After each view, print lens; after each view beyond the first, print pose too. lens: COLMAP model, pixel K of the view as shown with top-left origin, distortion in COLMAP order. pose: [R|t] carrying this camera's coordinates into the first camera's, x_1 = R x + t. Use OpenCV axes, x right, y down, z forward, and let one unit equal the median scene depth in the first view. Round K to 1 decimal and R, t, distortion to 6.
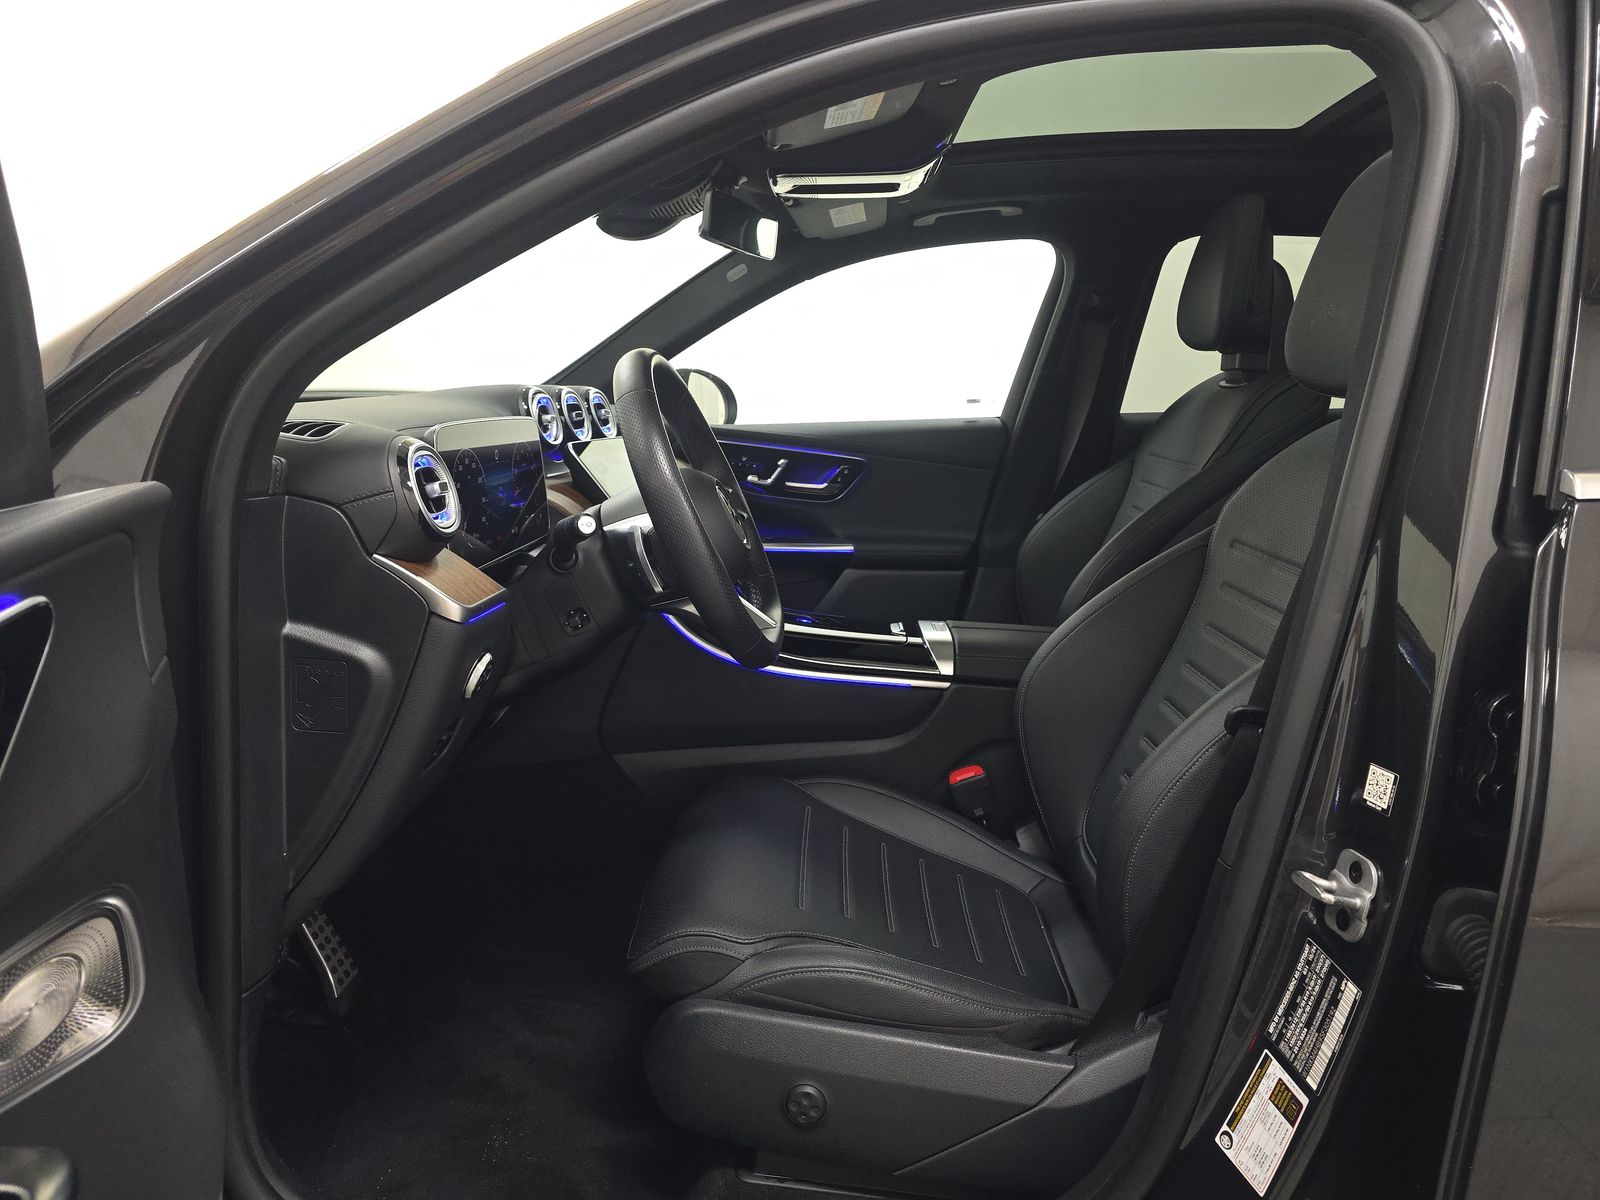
lens RADIAL K [[1072.6, 0, 803.7], [0, 1072.6, 629.5], [0, 0, 1]] dist [-0.016838, 0.004128]
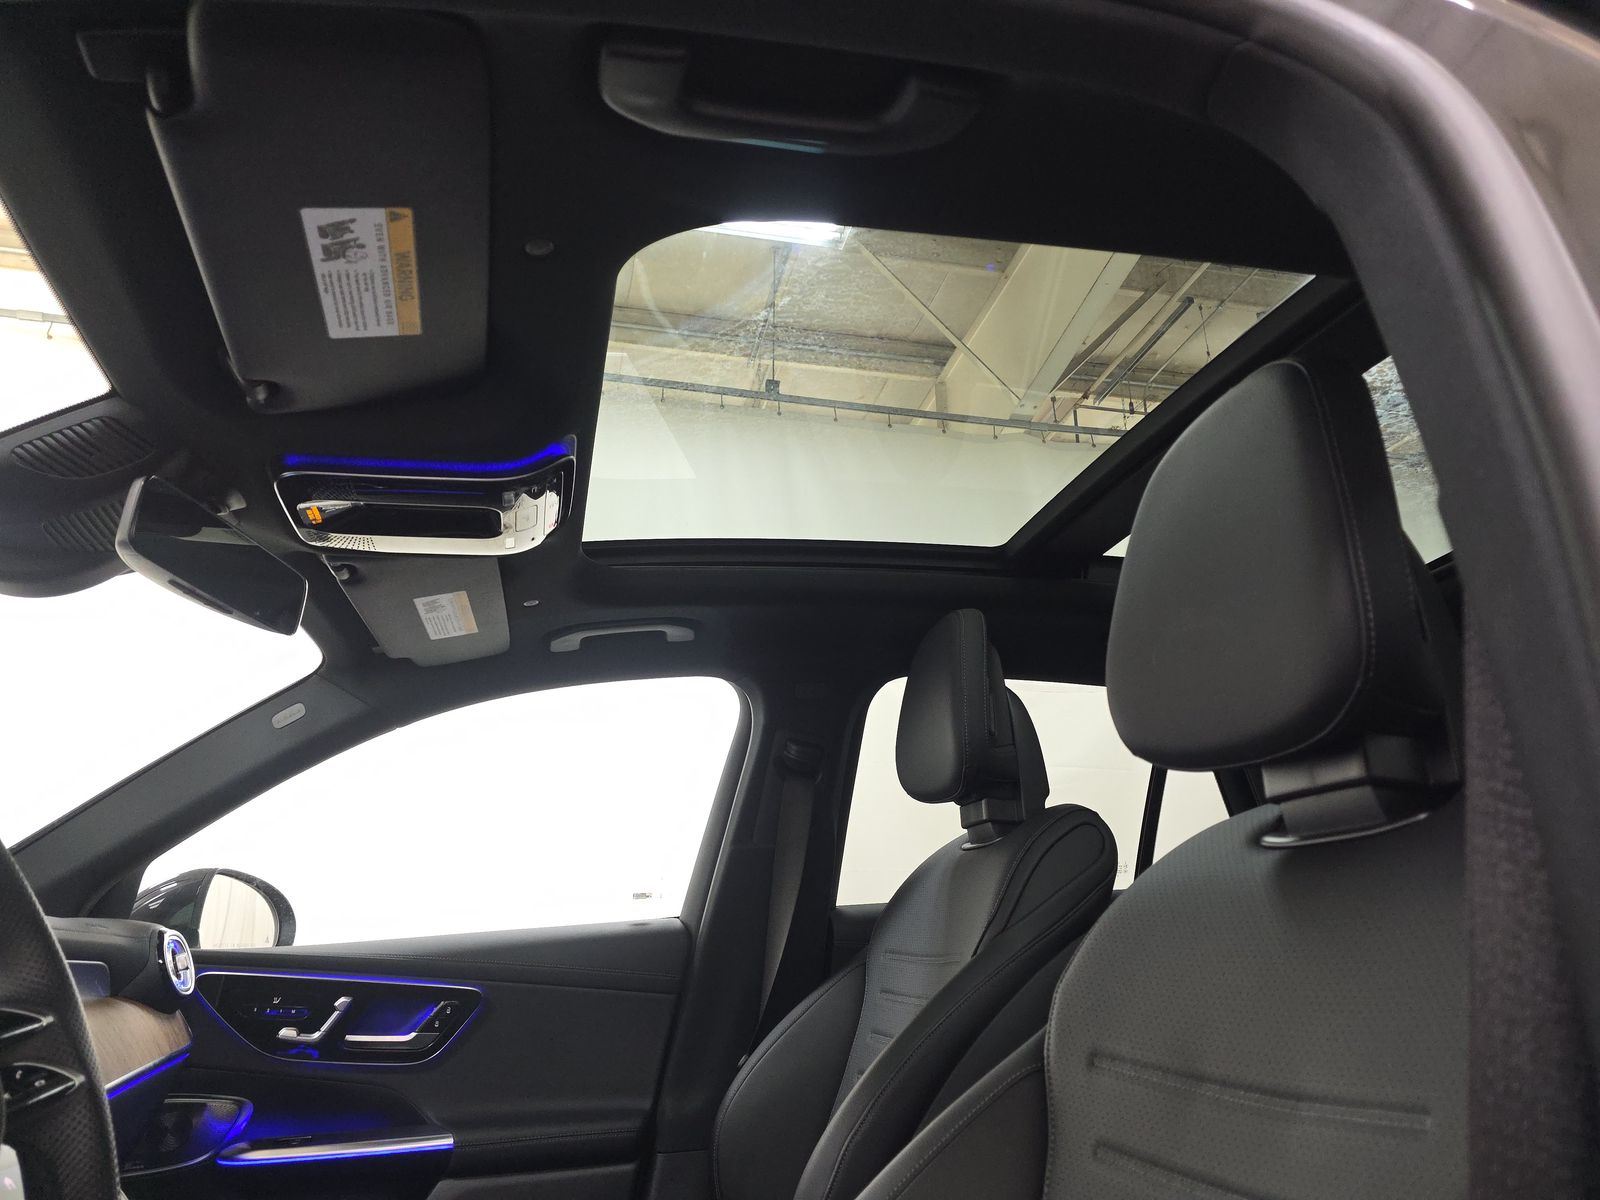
lens RADIAL K [[1092.6, 0, 800.0], [0, 1092.6, 600.0], [0, 0, 1]] dist [0.122238, -0.137744]
pose [[0.962647, 0.037249, 0.268187, 0.054895], [0.101146, 0.869314, -0.483800, -0.014085], [-0.251159, 0.492855, 0.833075, 0.257673]]
